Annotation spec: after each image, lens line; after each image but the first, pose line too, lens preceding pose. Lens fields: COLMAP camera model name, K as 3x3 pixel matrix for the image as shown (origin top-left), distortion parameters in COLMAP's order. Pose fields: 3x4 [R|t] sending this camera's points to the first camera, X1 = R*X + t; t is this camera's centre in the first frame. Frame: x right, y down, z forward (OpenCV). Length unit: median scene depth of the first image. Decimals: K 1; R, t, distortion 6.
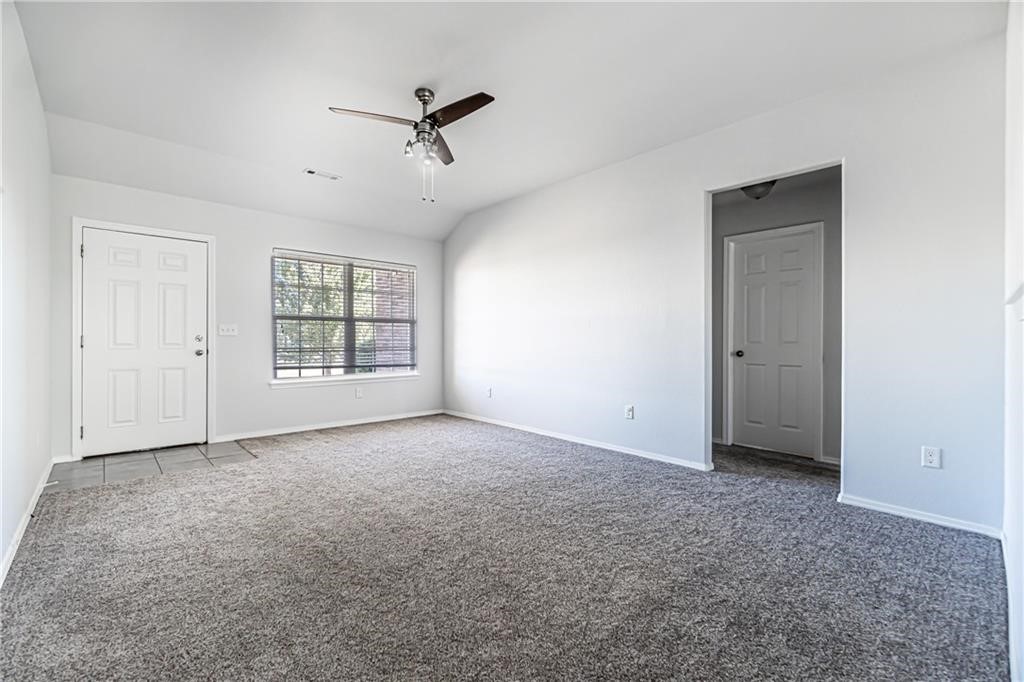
lens RADIAL K [[441.3, 0, 508.0], [0, 441.3, 342.9], [0, 0, 1]] dist [-0.003148, 0.000451]
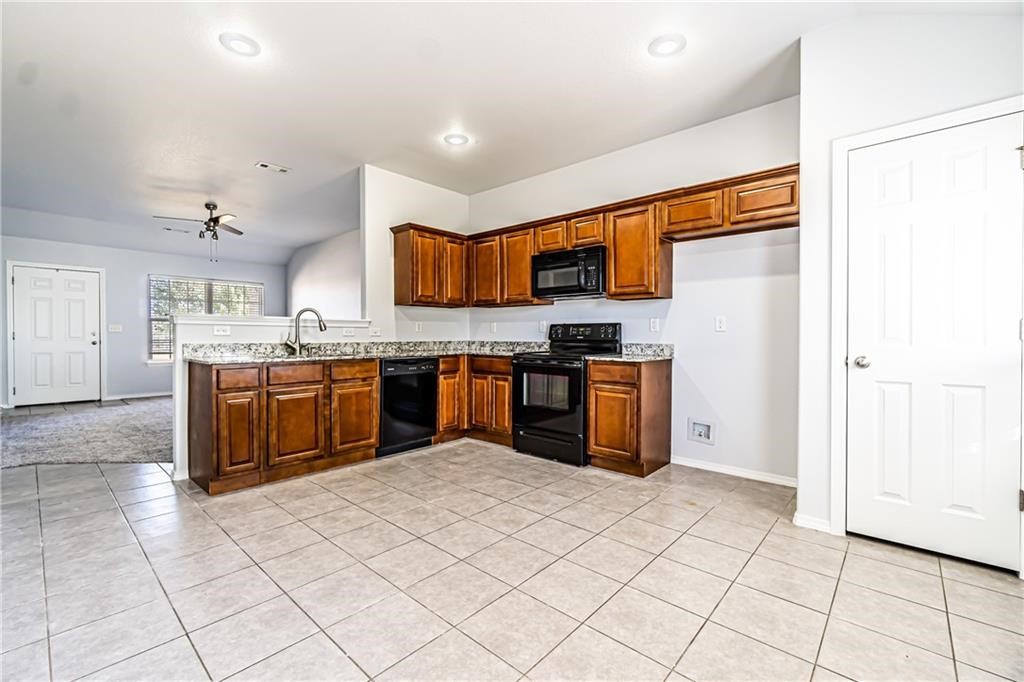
lens RADIAL K [[441.3, 0, 507.7], [0, 441.3, 340.4], [0, 0, 1]] dist [-0.003148, 0.000451]
pose [[0.995227, -0.005136, 0.097449, 0.611772], [0.004386, 0.999959, 0.007910, 0.007593], [-0.097485, -0.007445, 0.995209, -0.703883]]
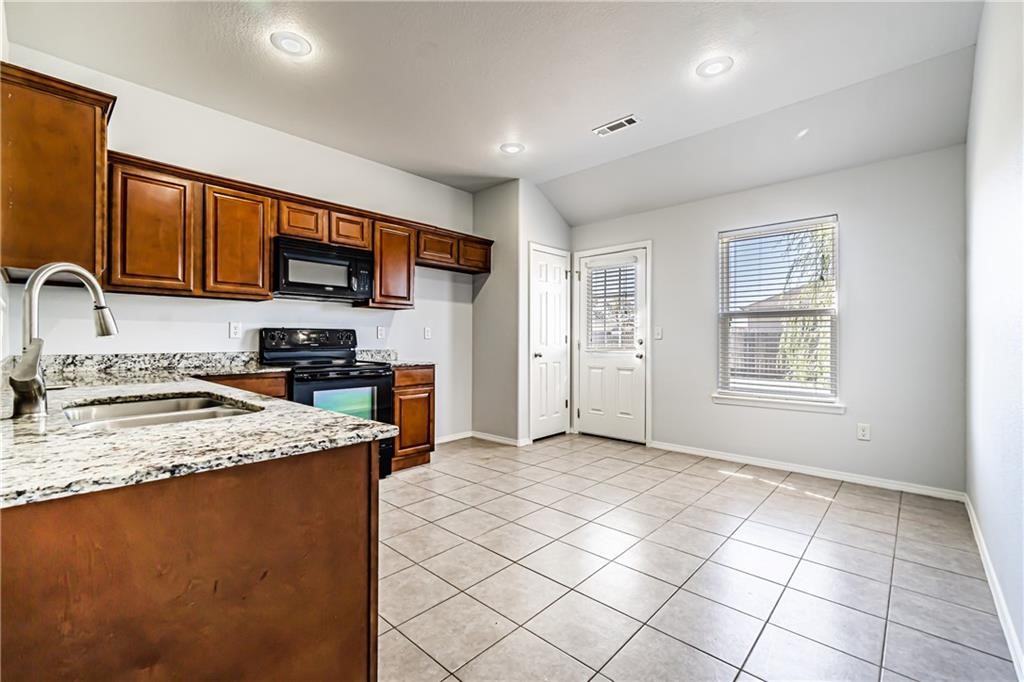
lens RADIAL K [[441.3, 0, 502.9], [0, 441.3, 335.9], [0, 0, 1]] dist [-0.003148, 0.000451]
pose [[-0.079542, 0.007967, 0.996800, -3.876623], [0.007742, 0.999943, -0.007375, -0.038401], [-0.996801, 0.007130, -0.079599, 4.173016]]
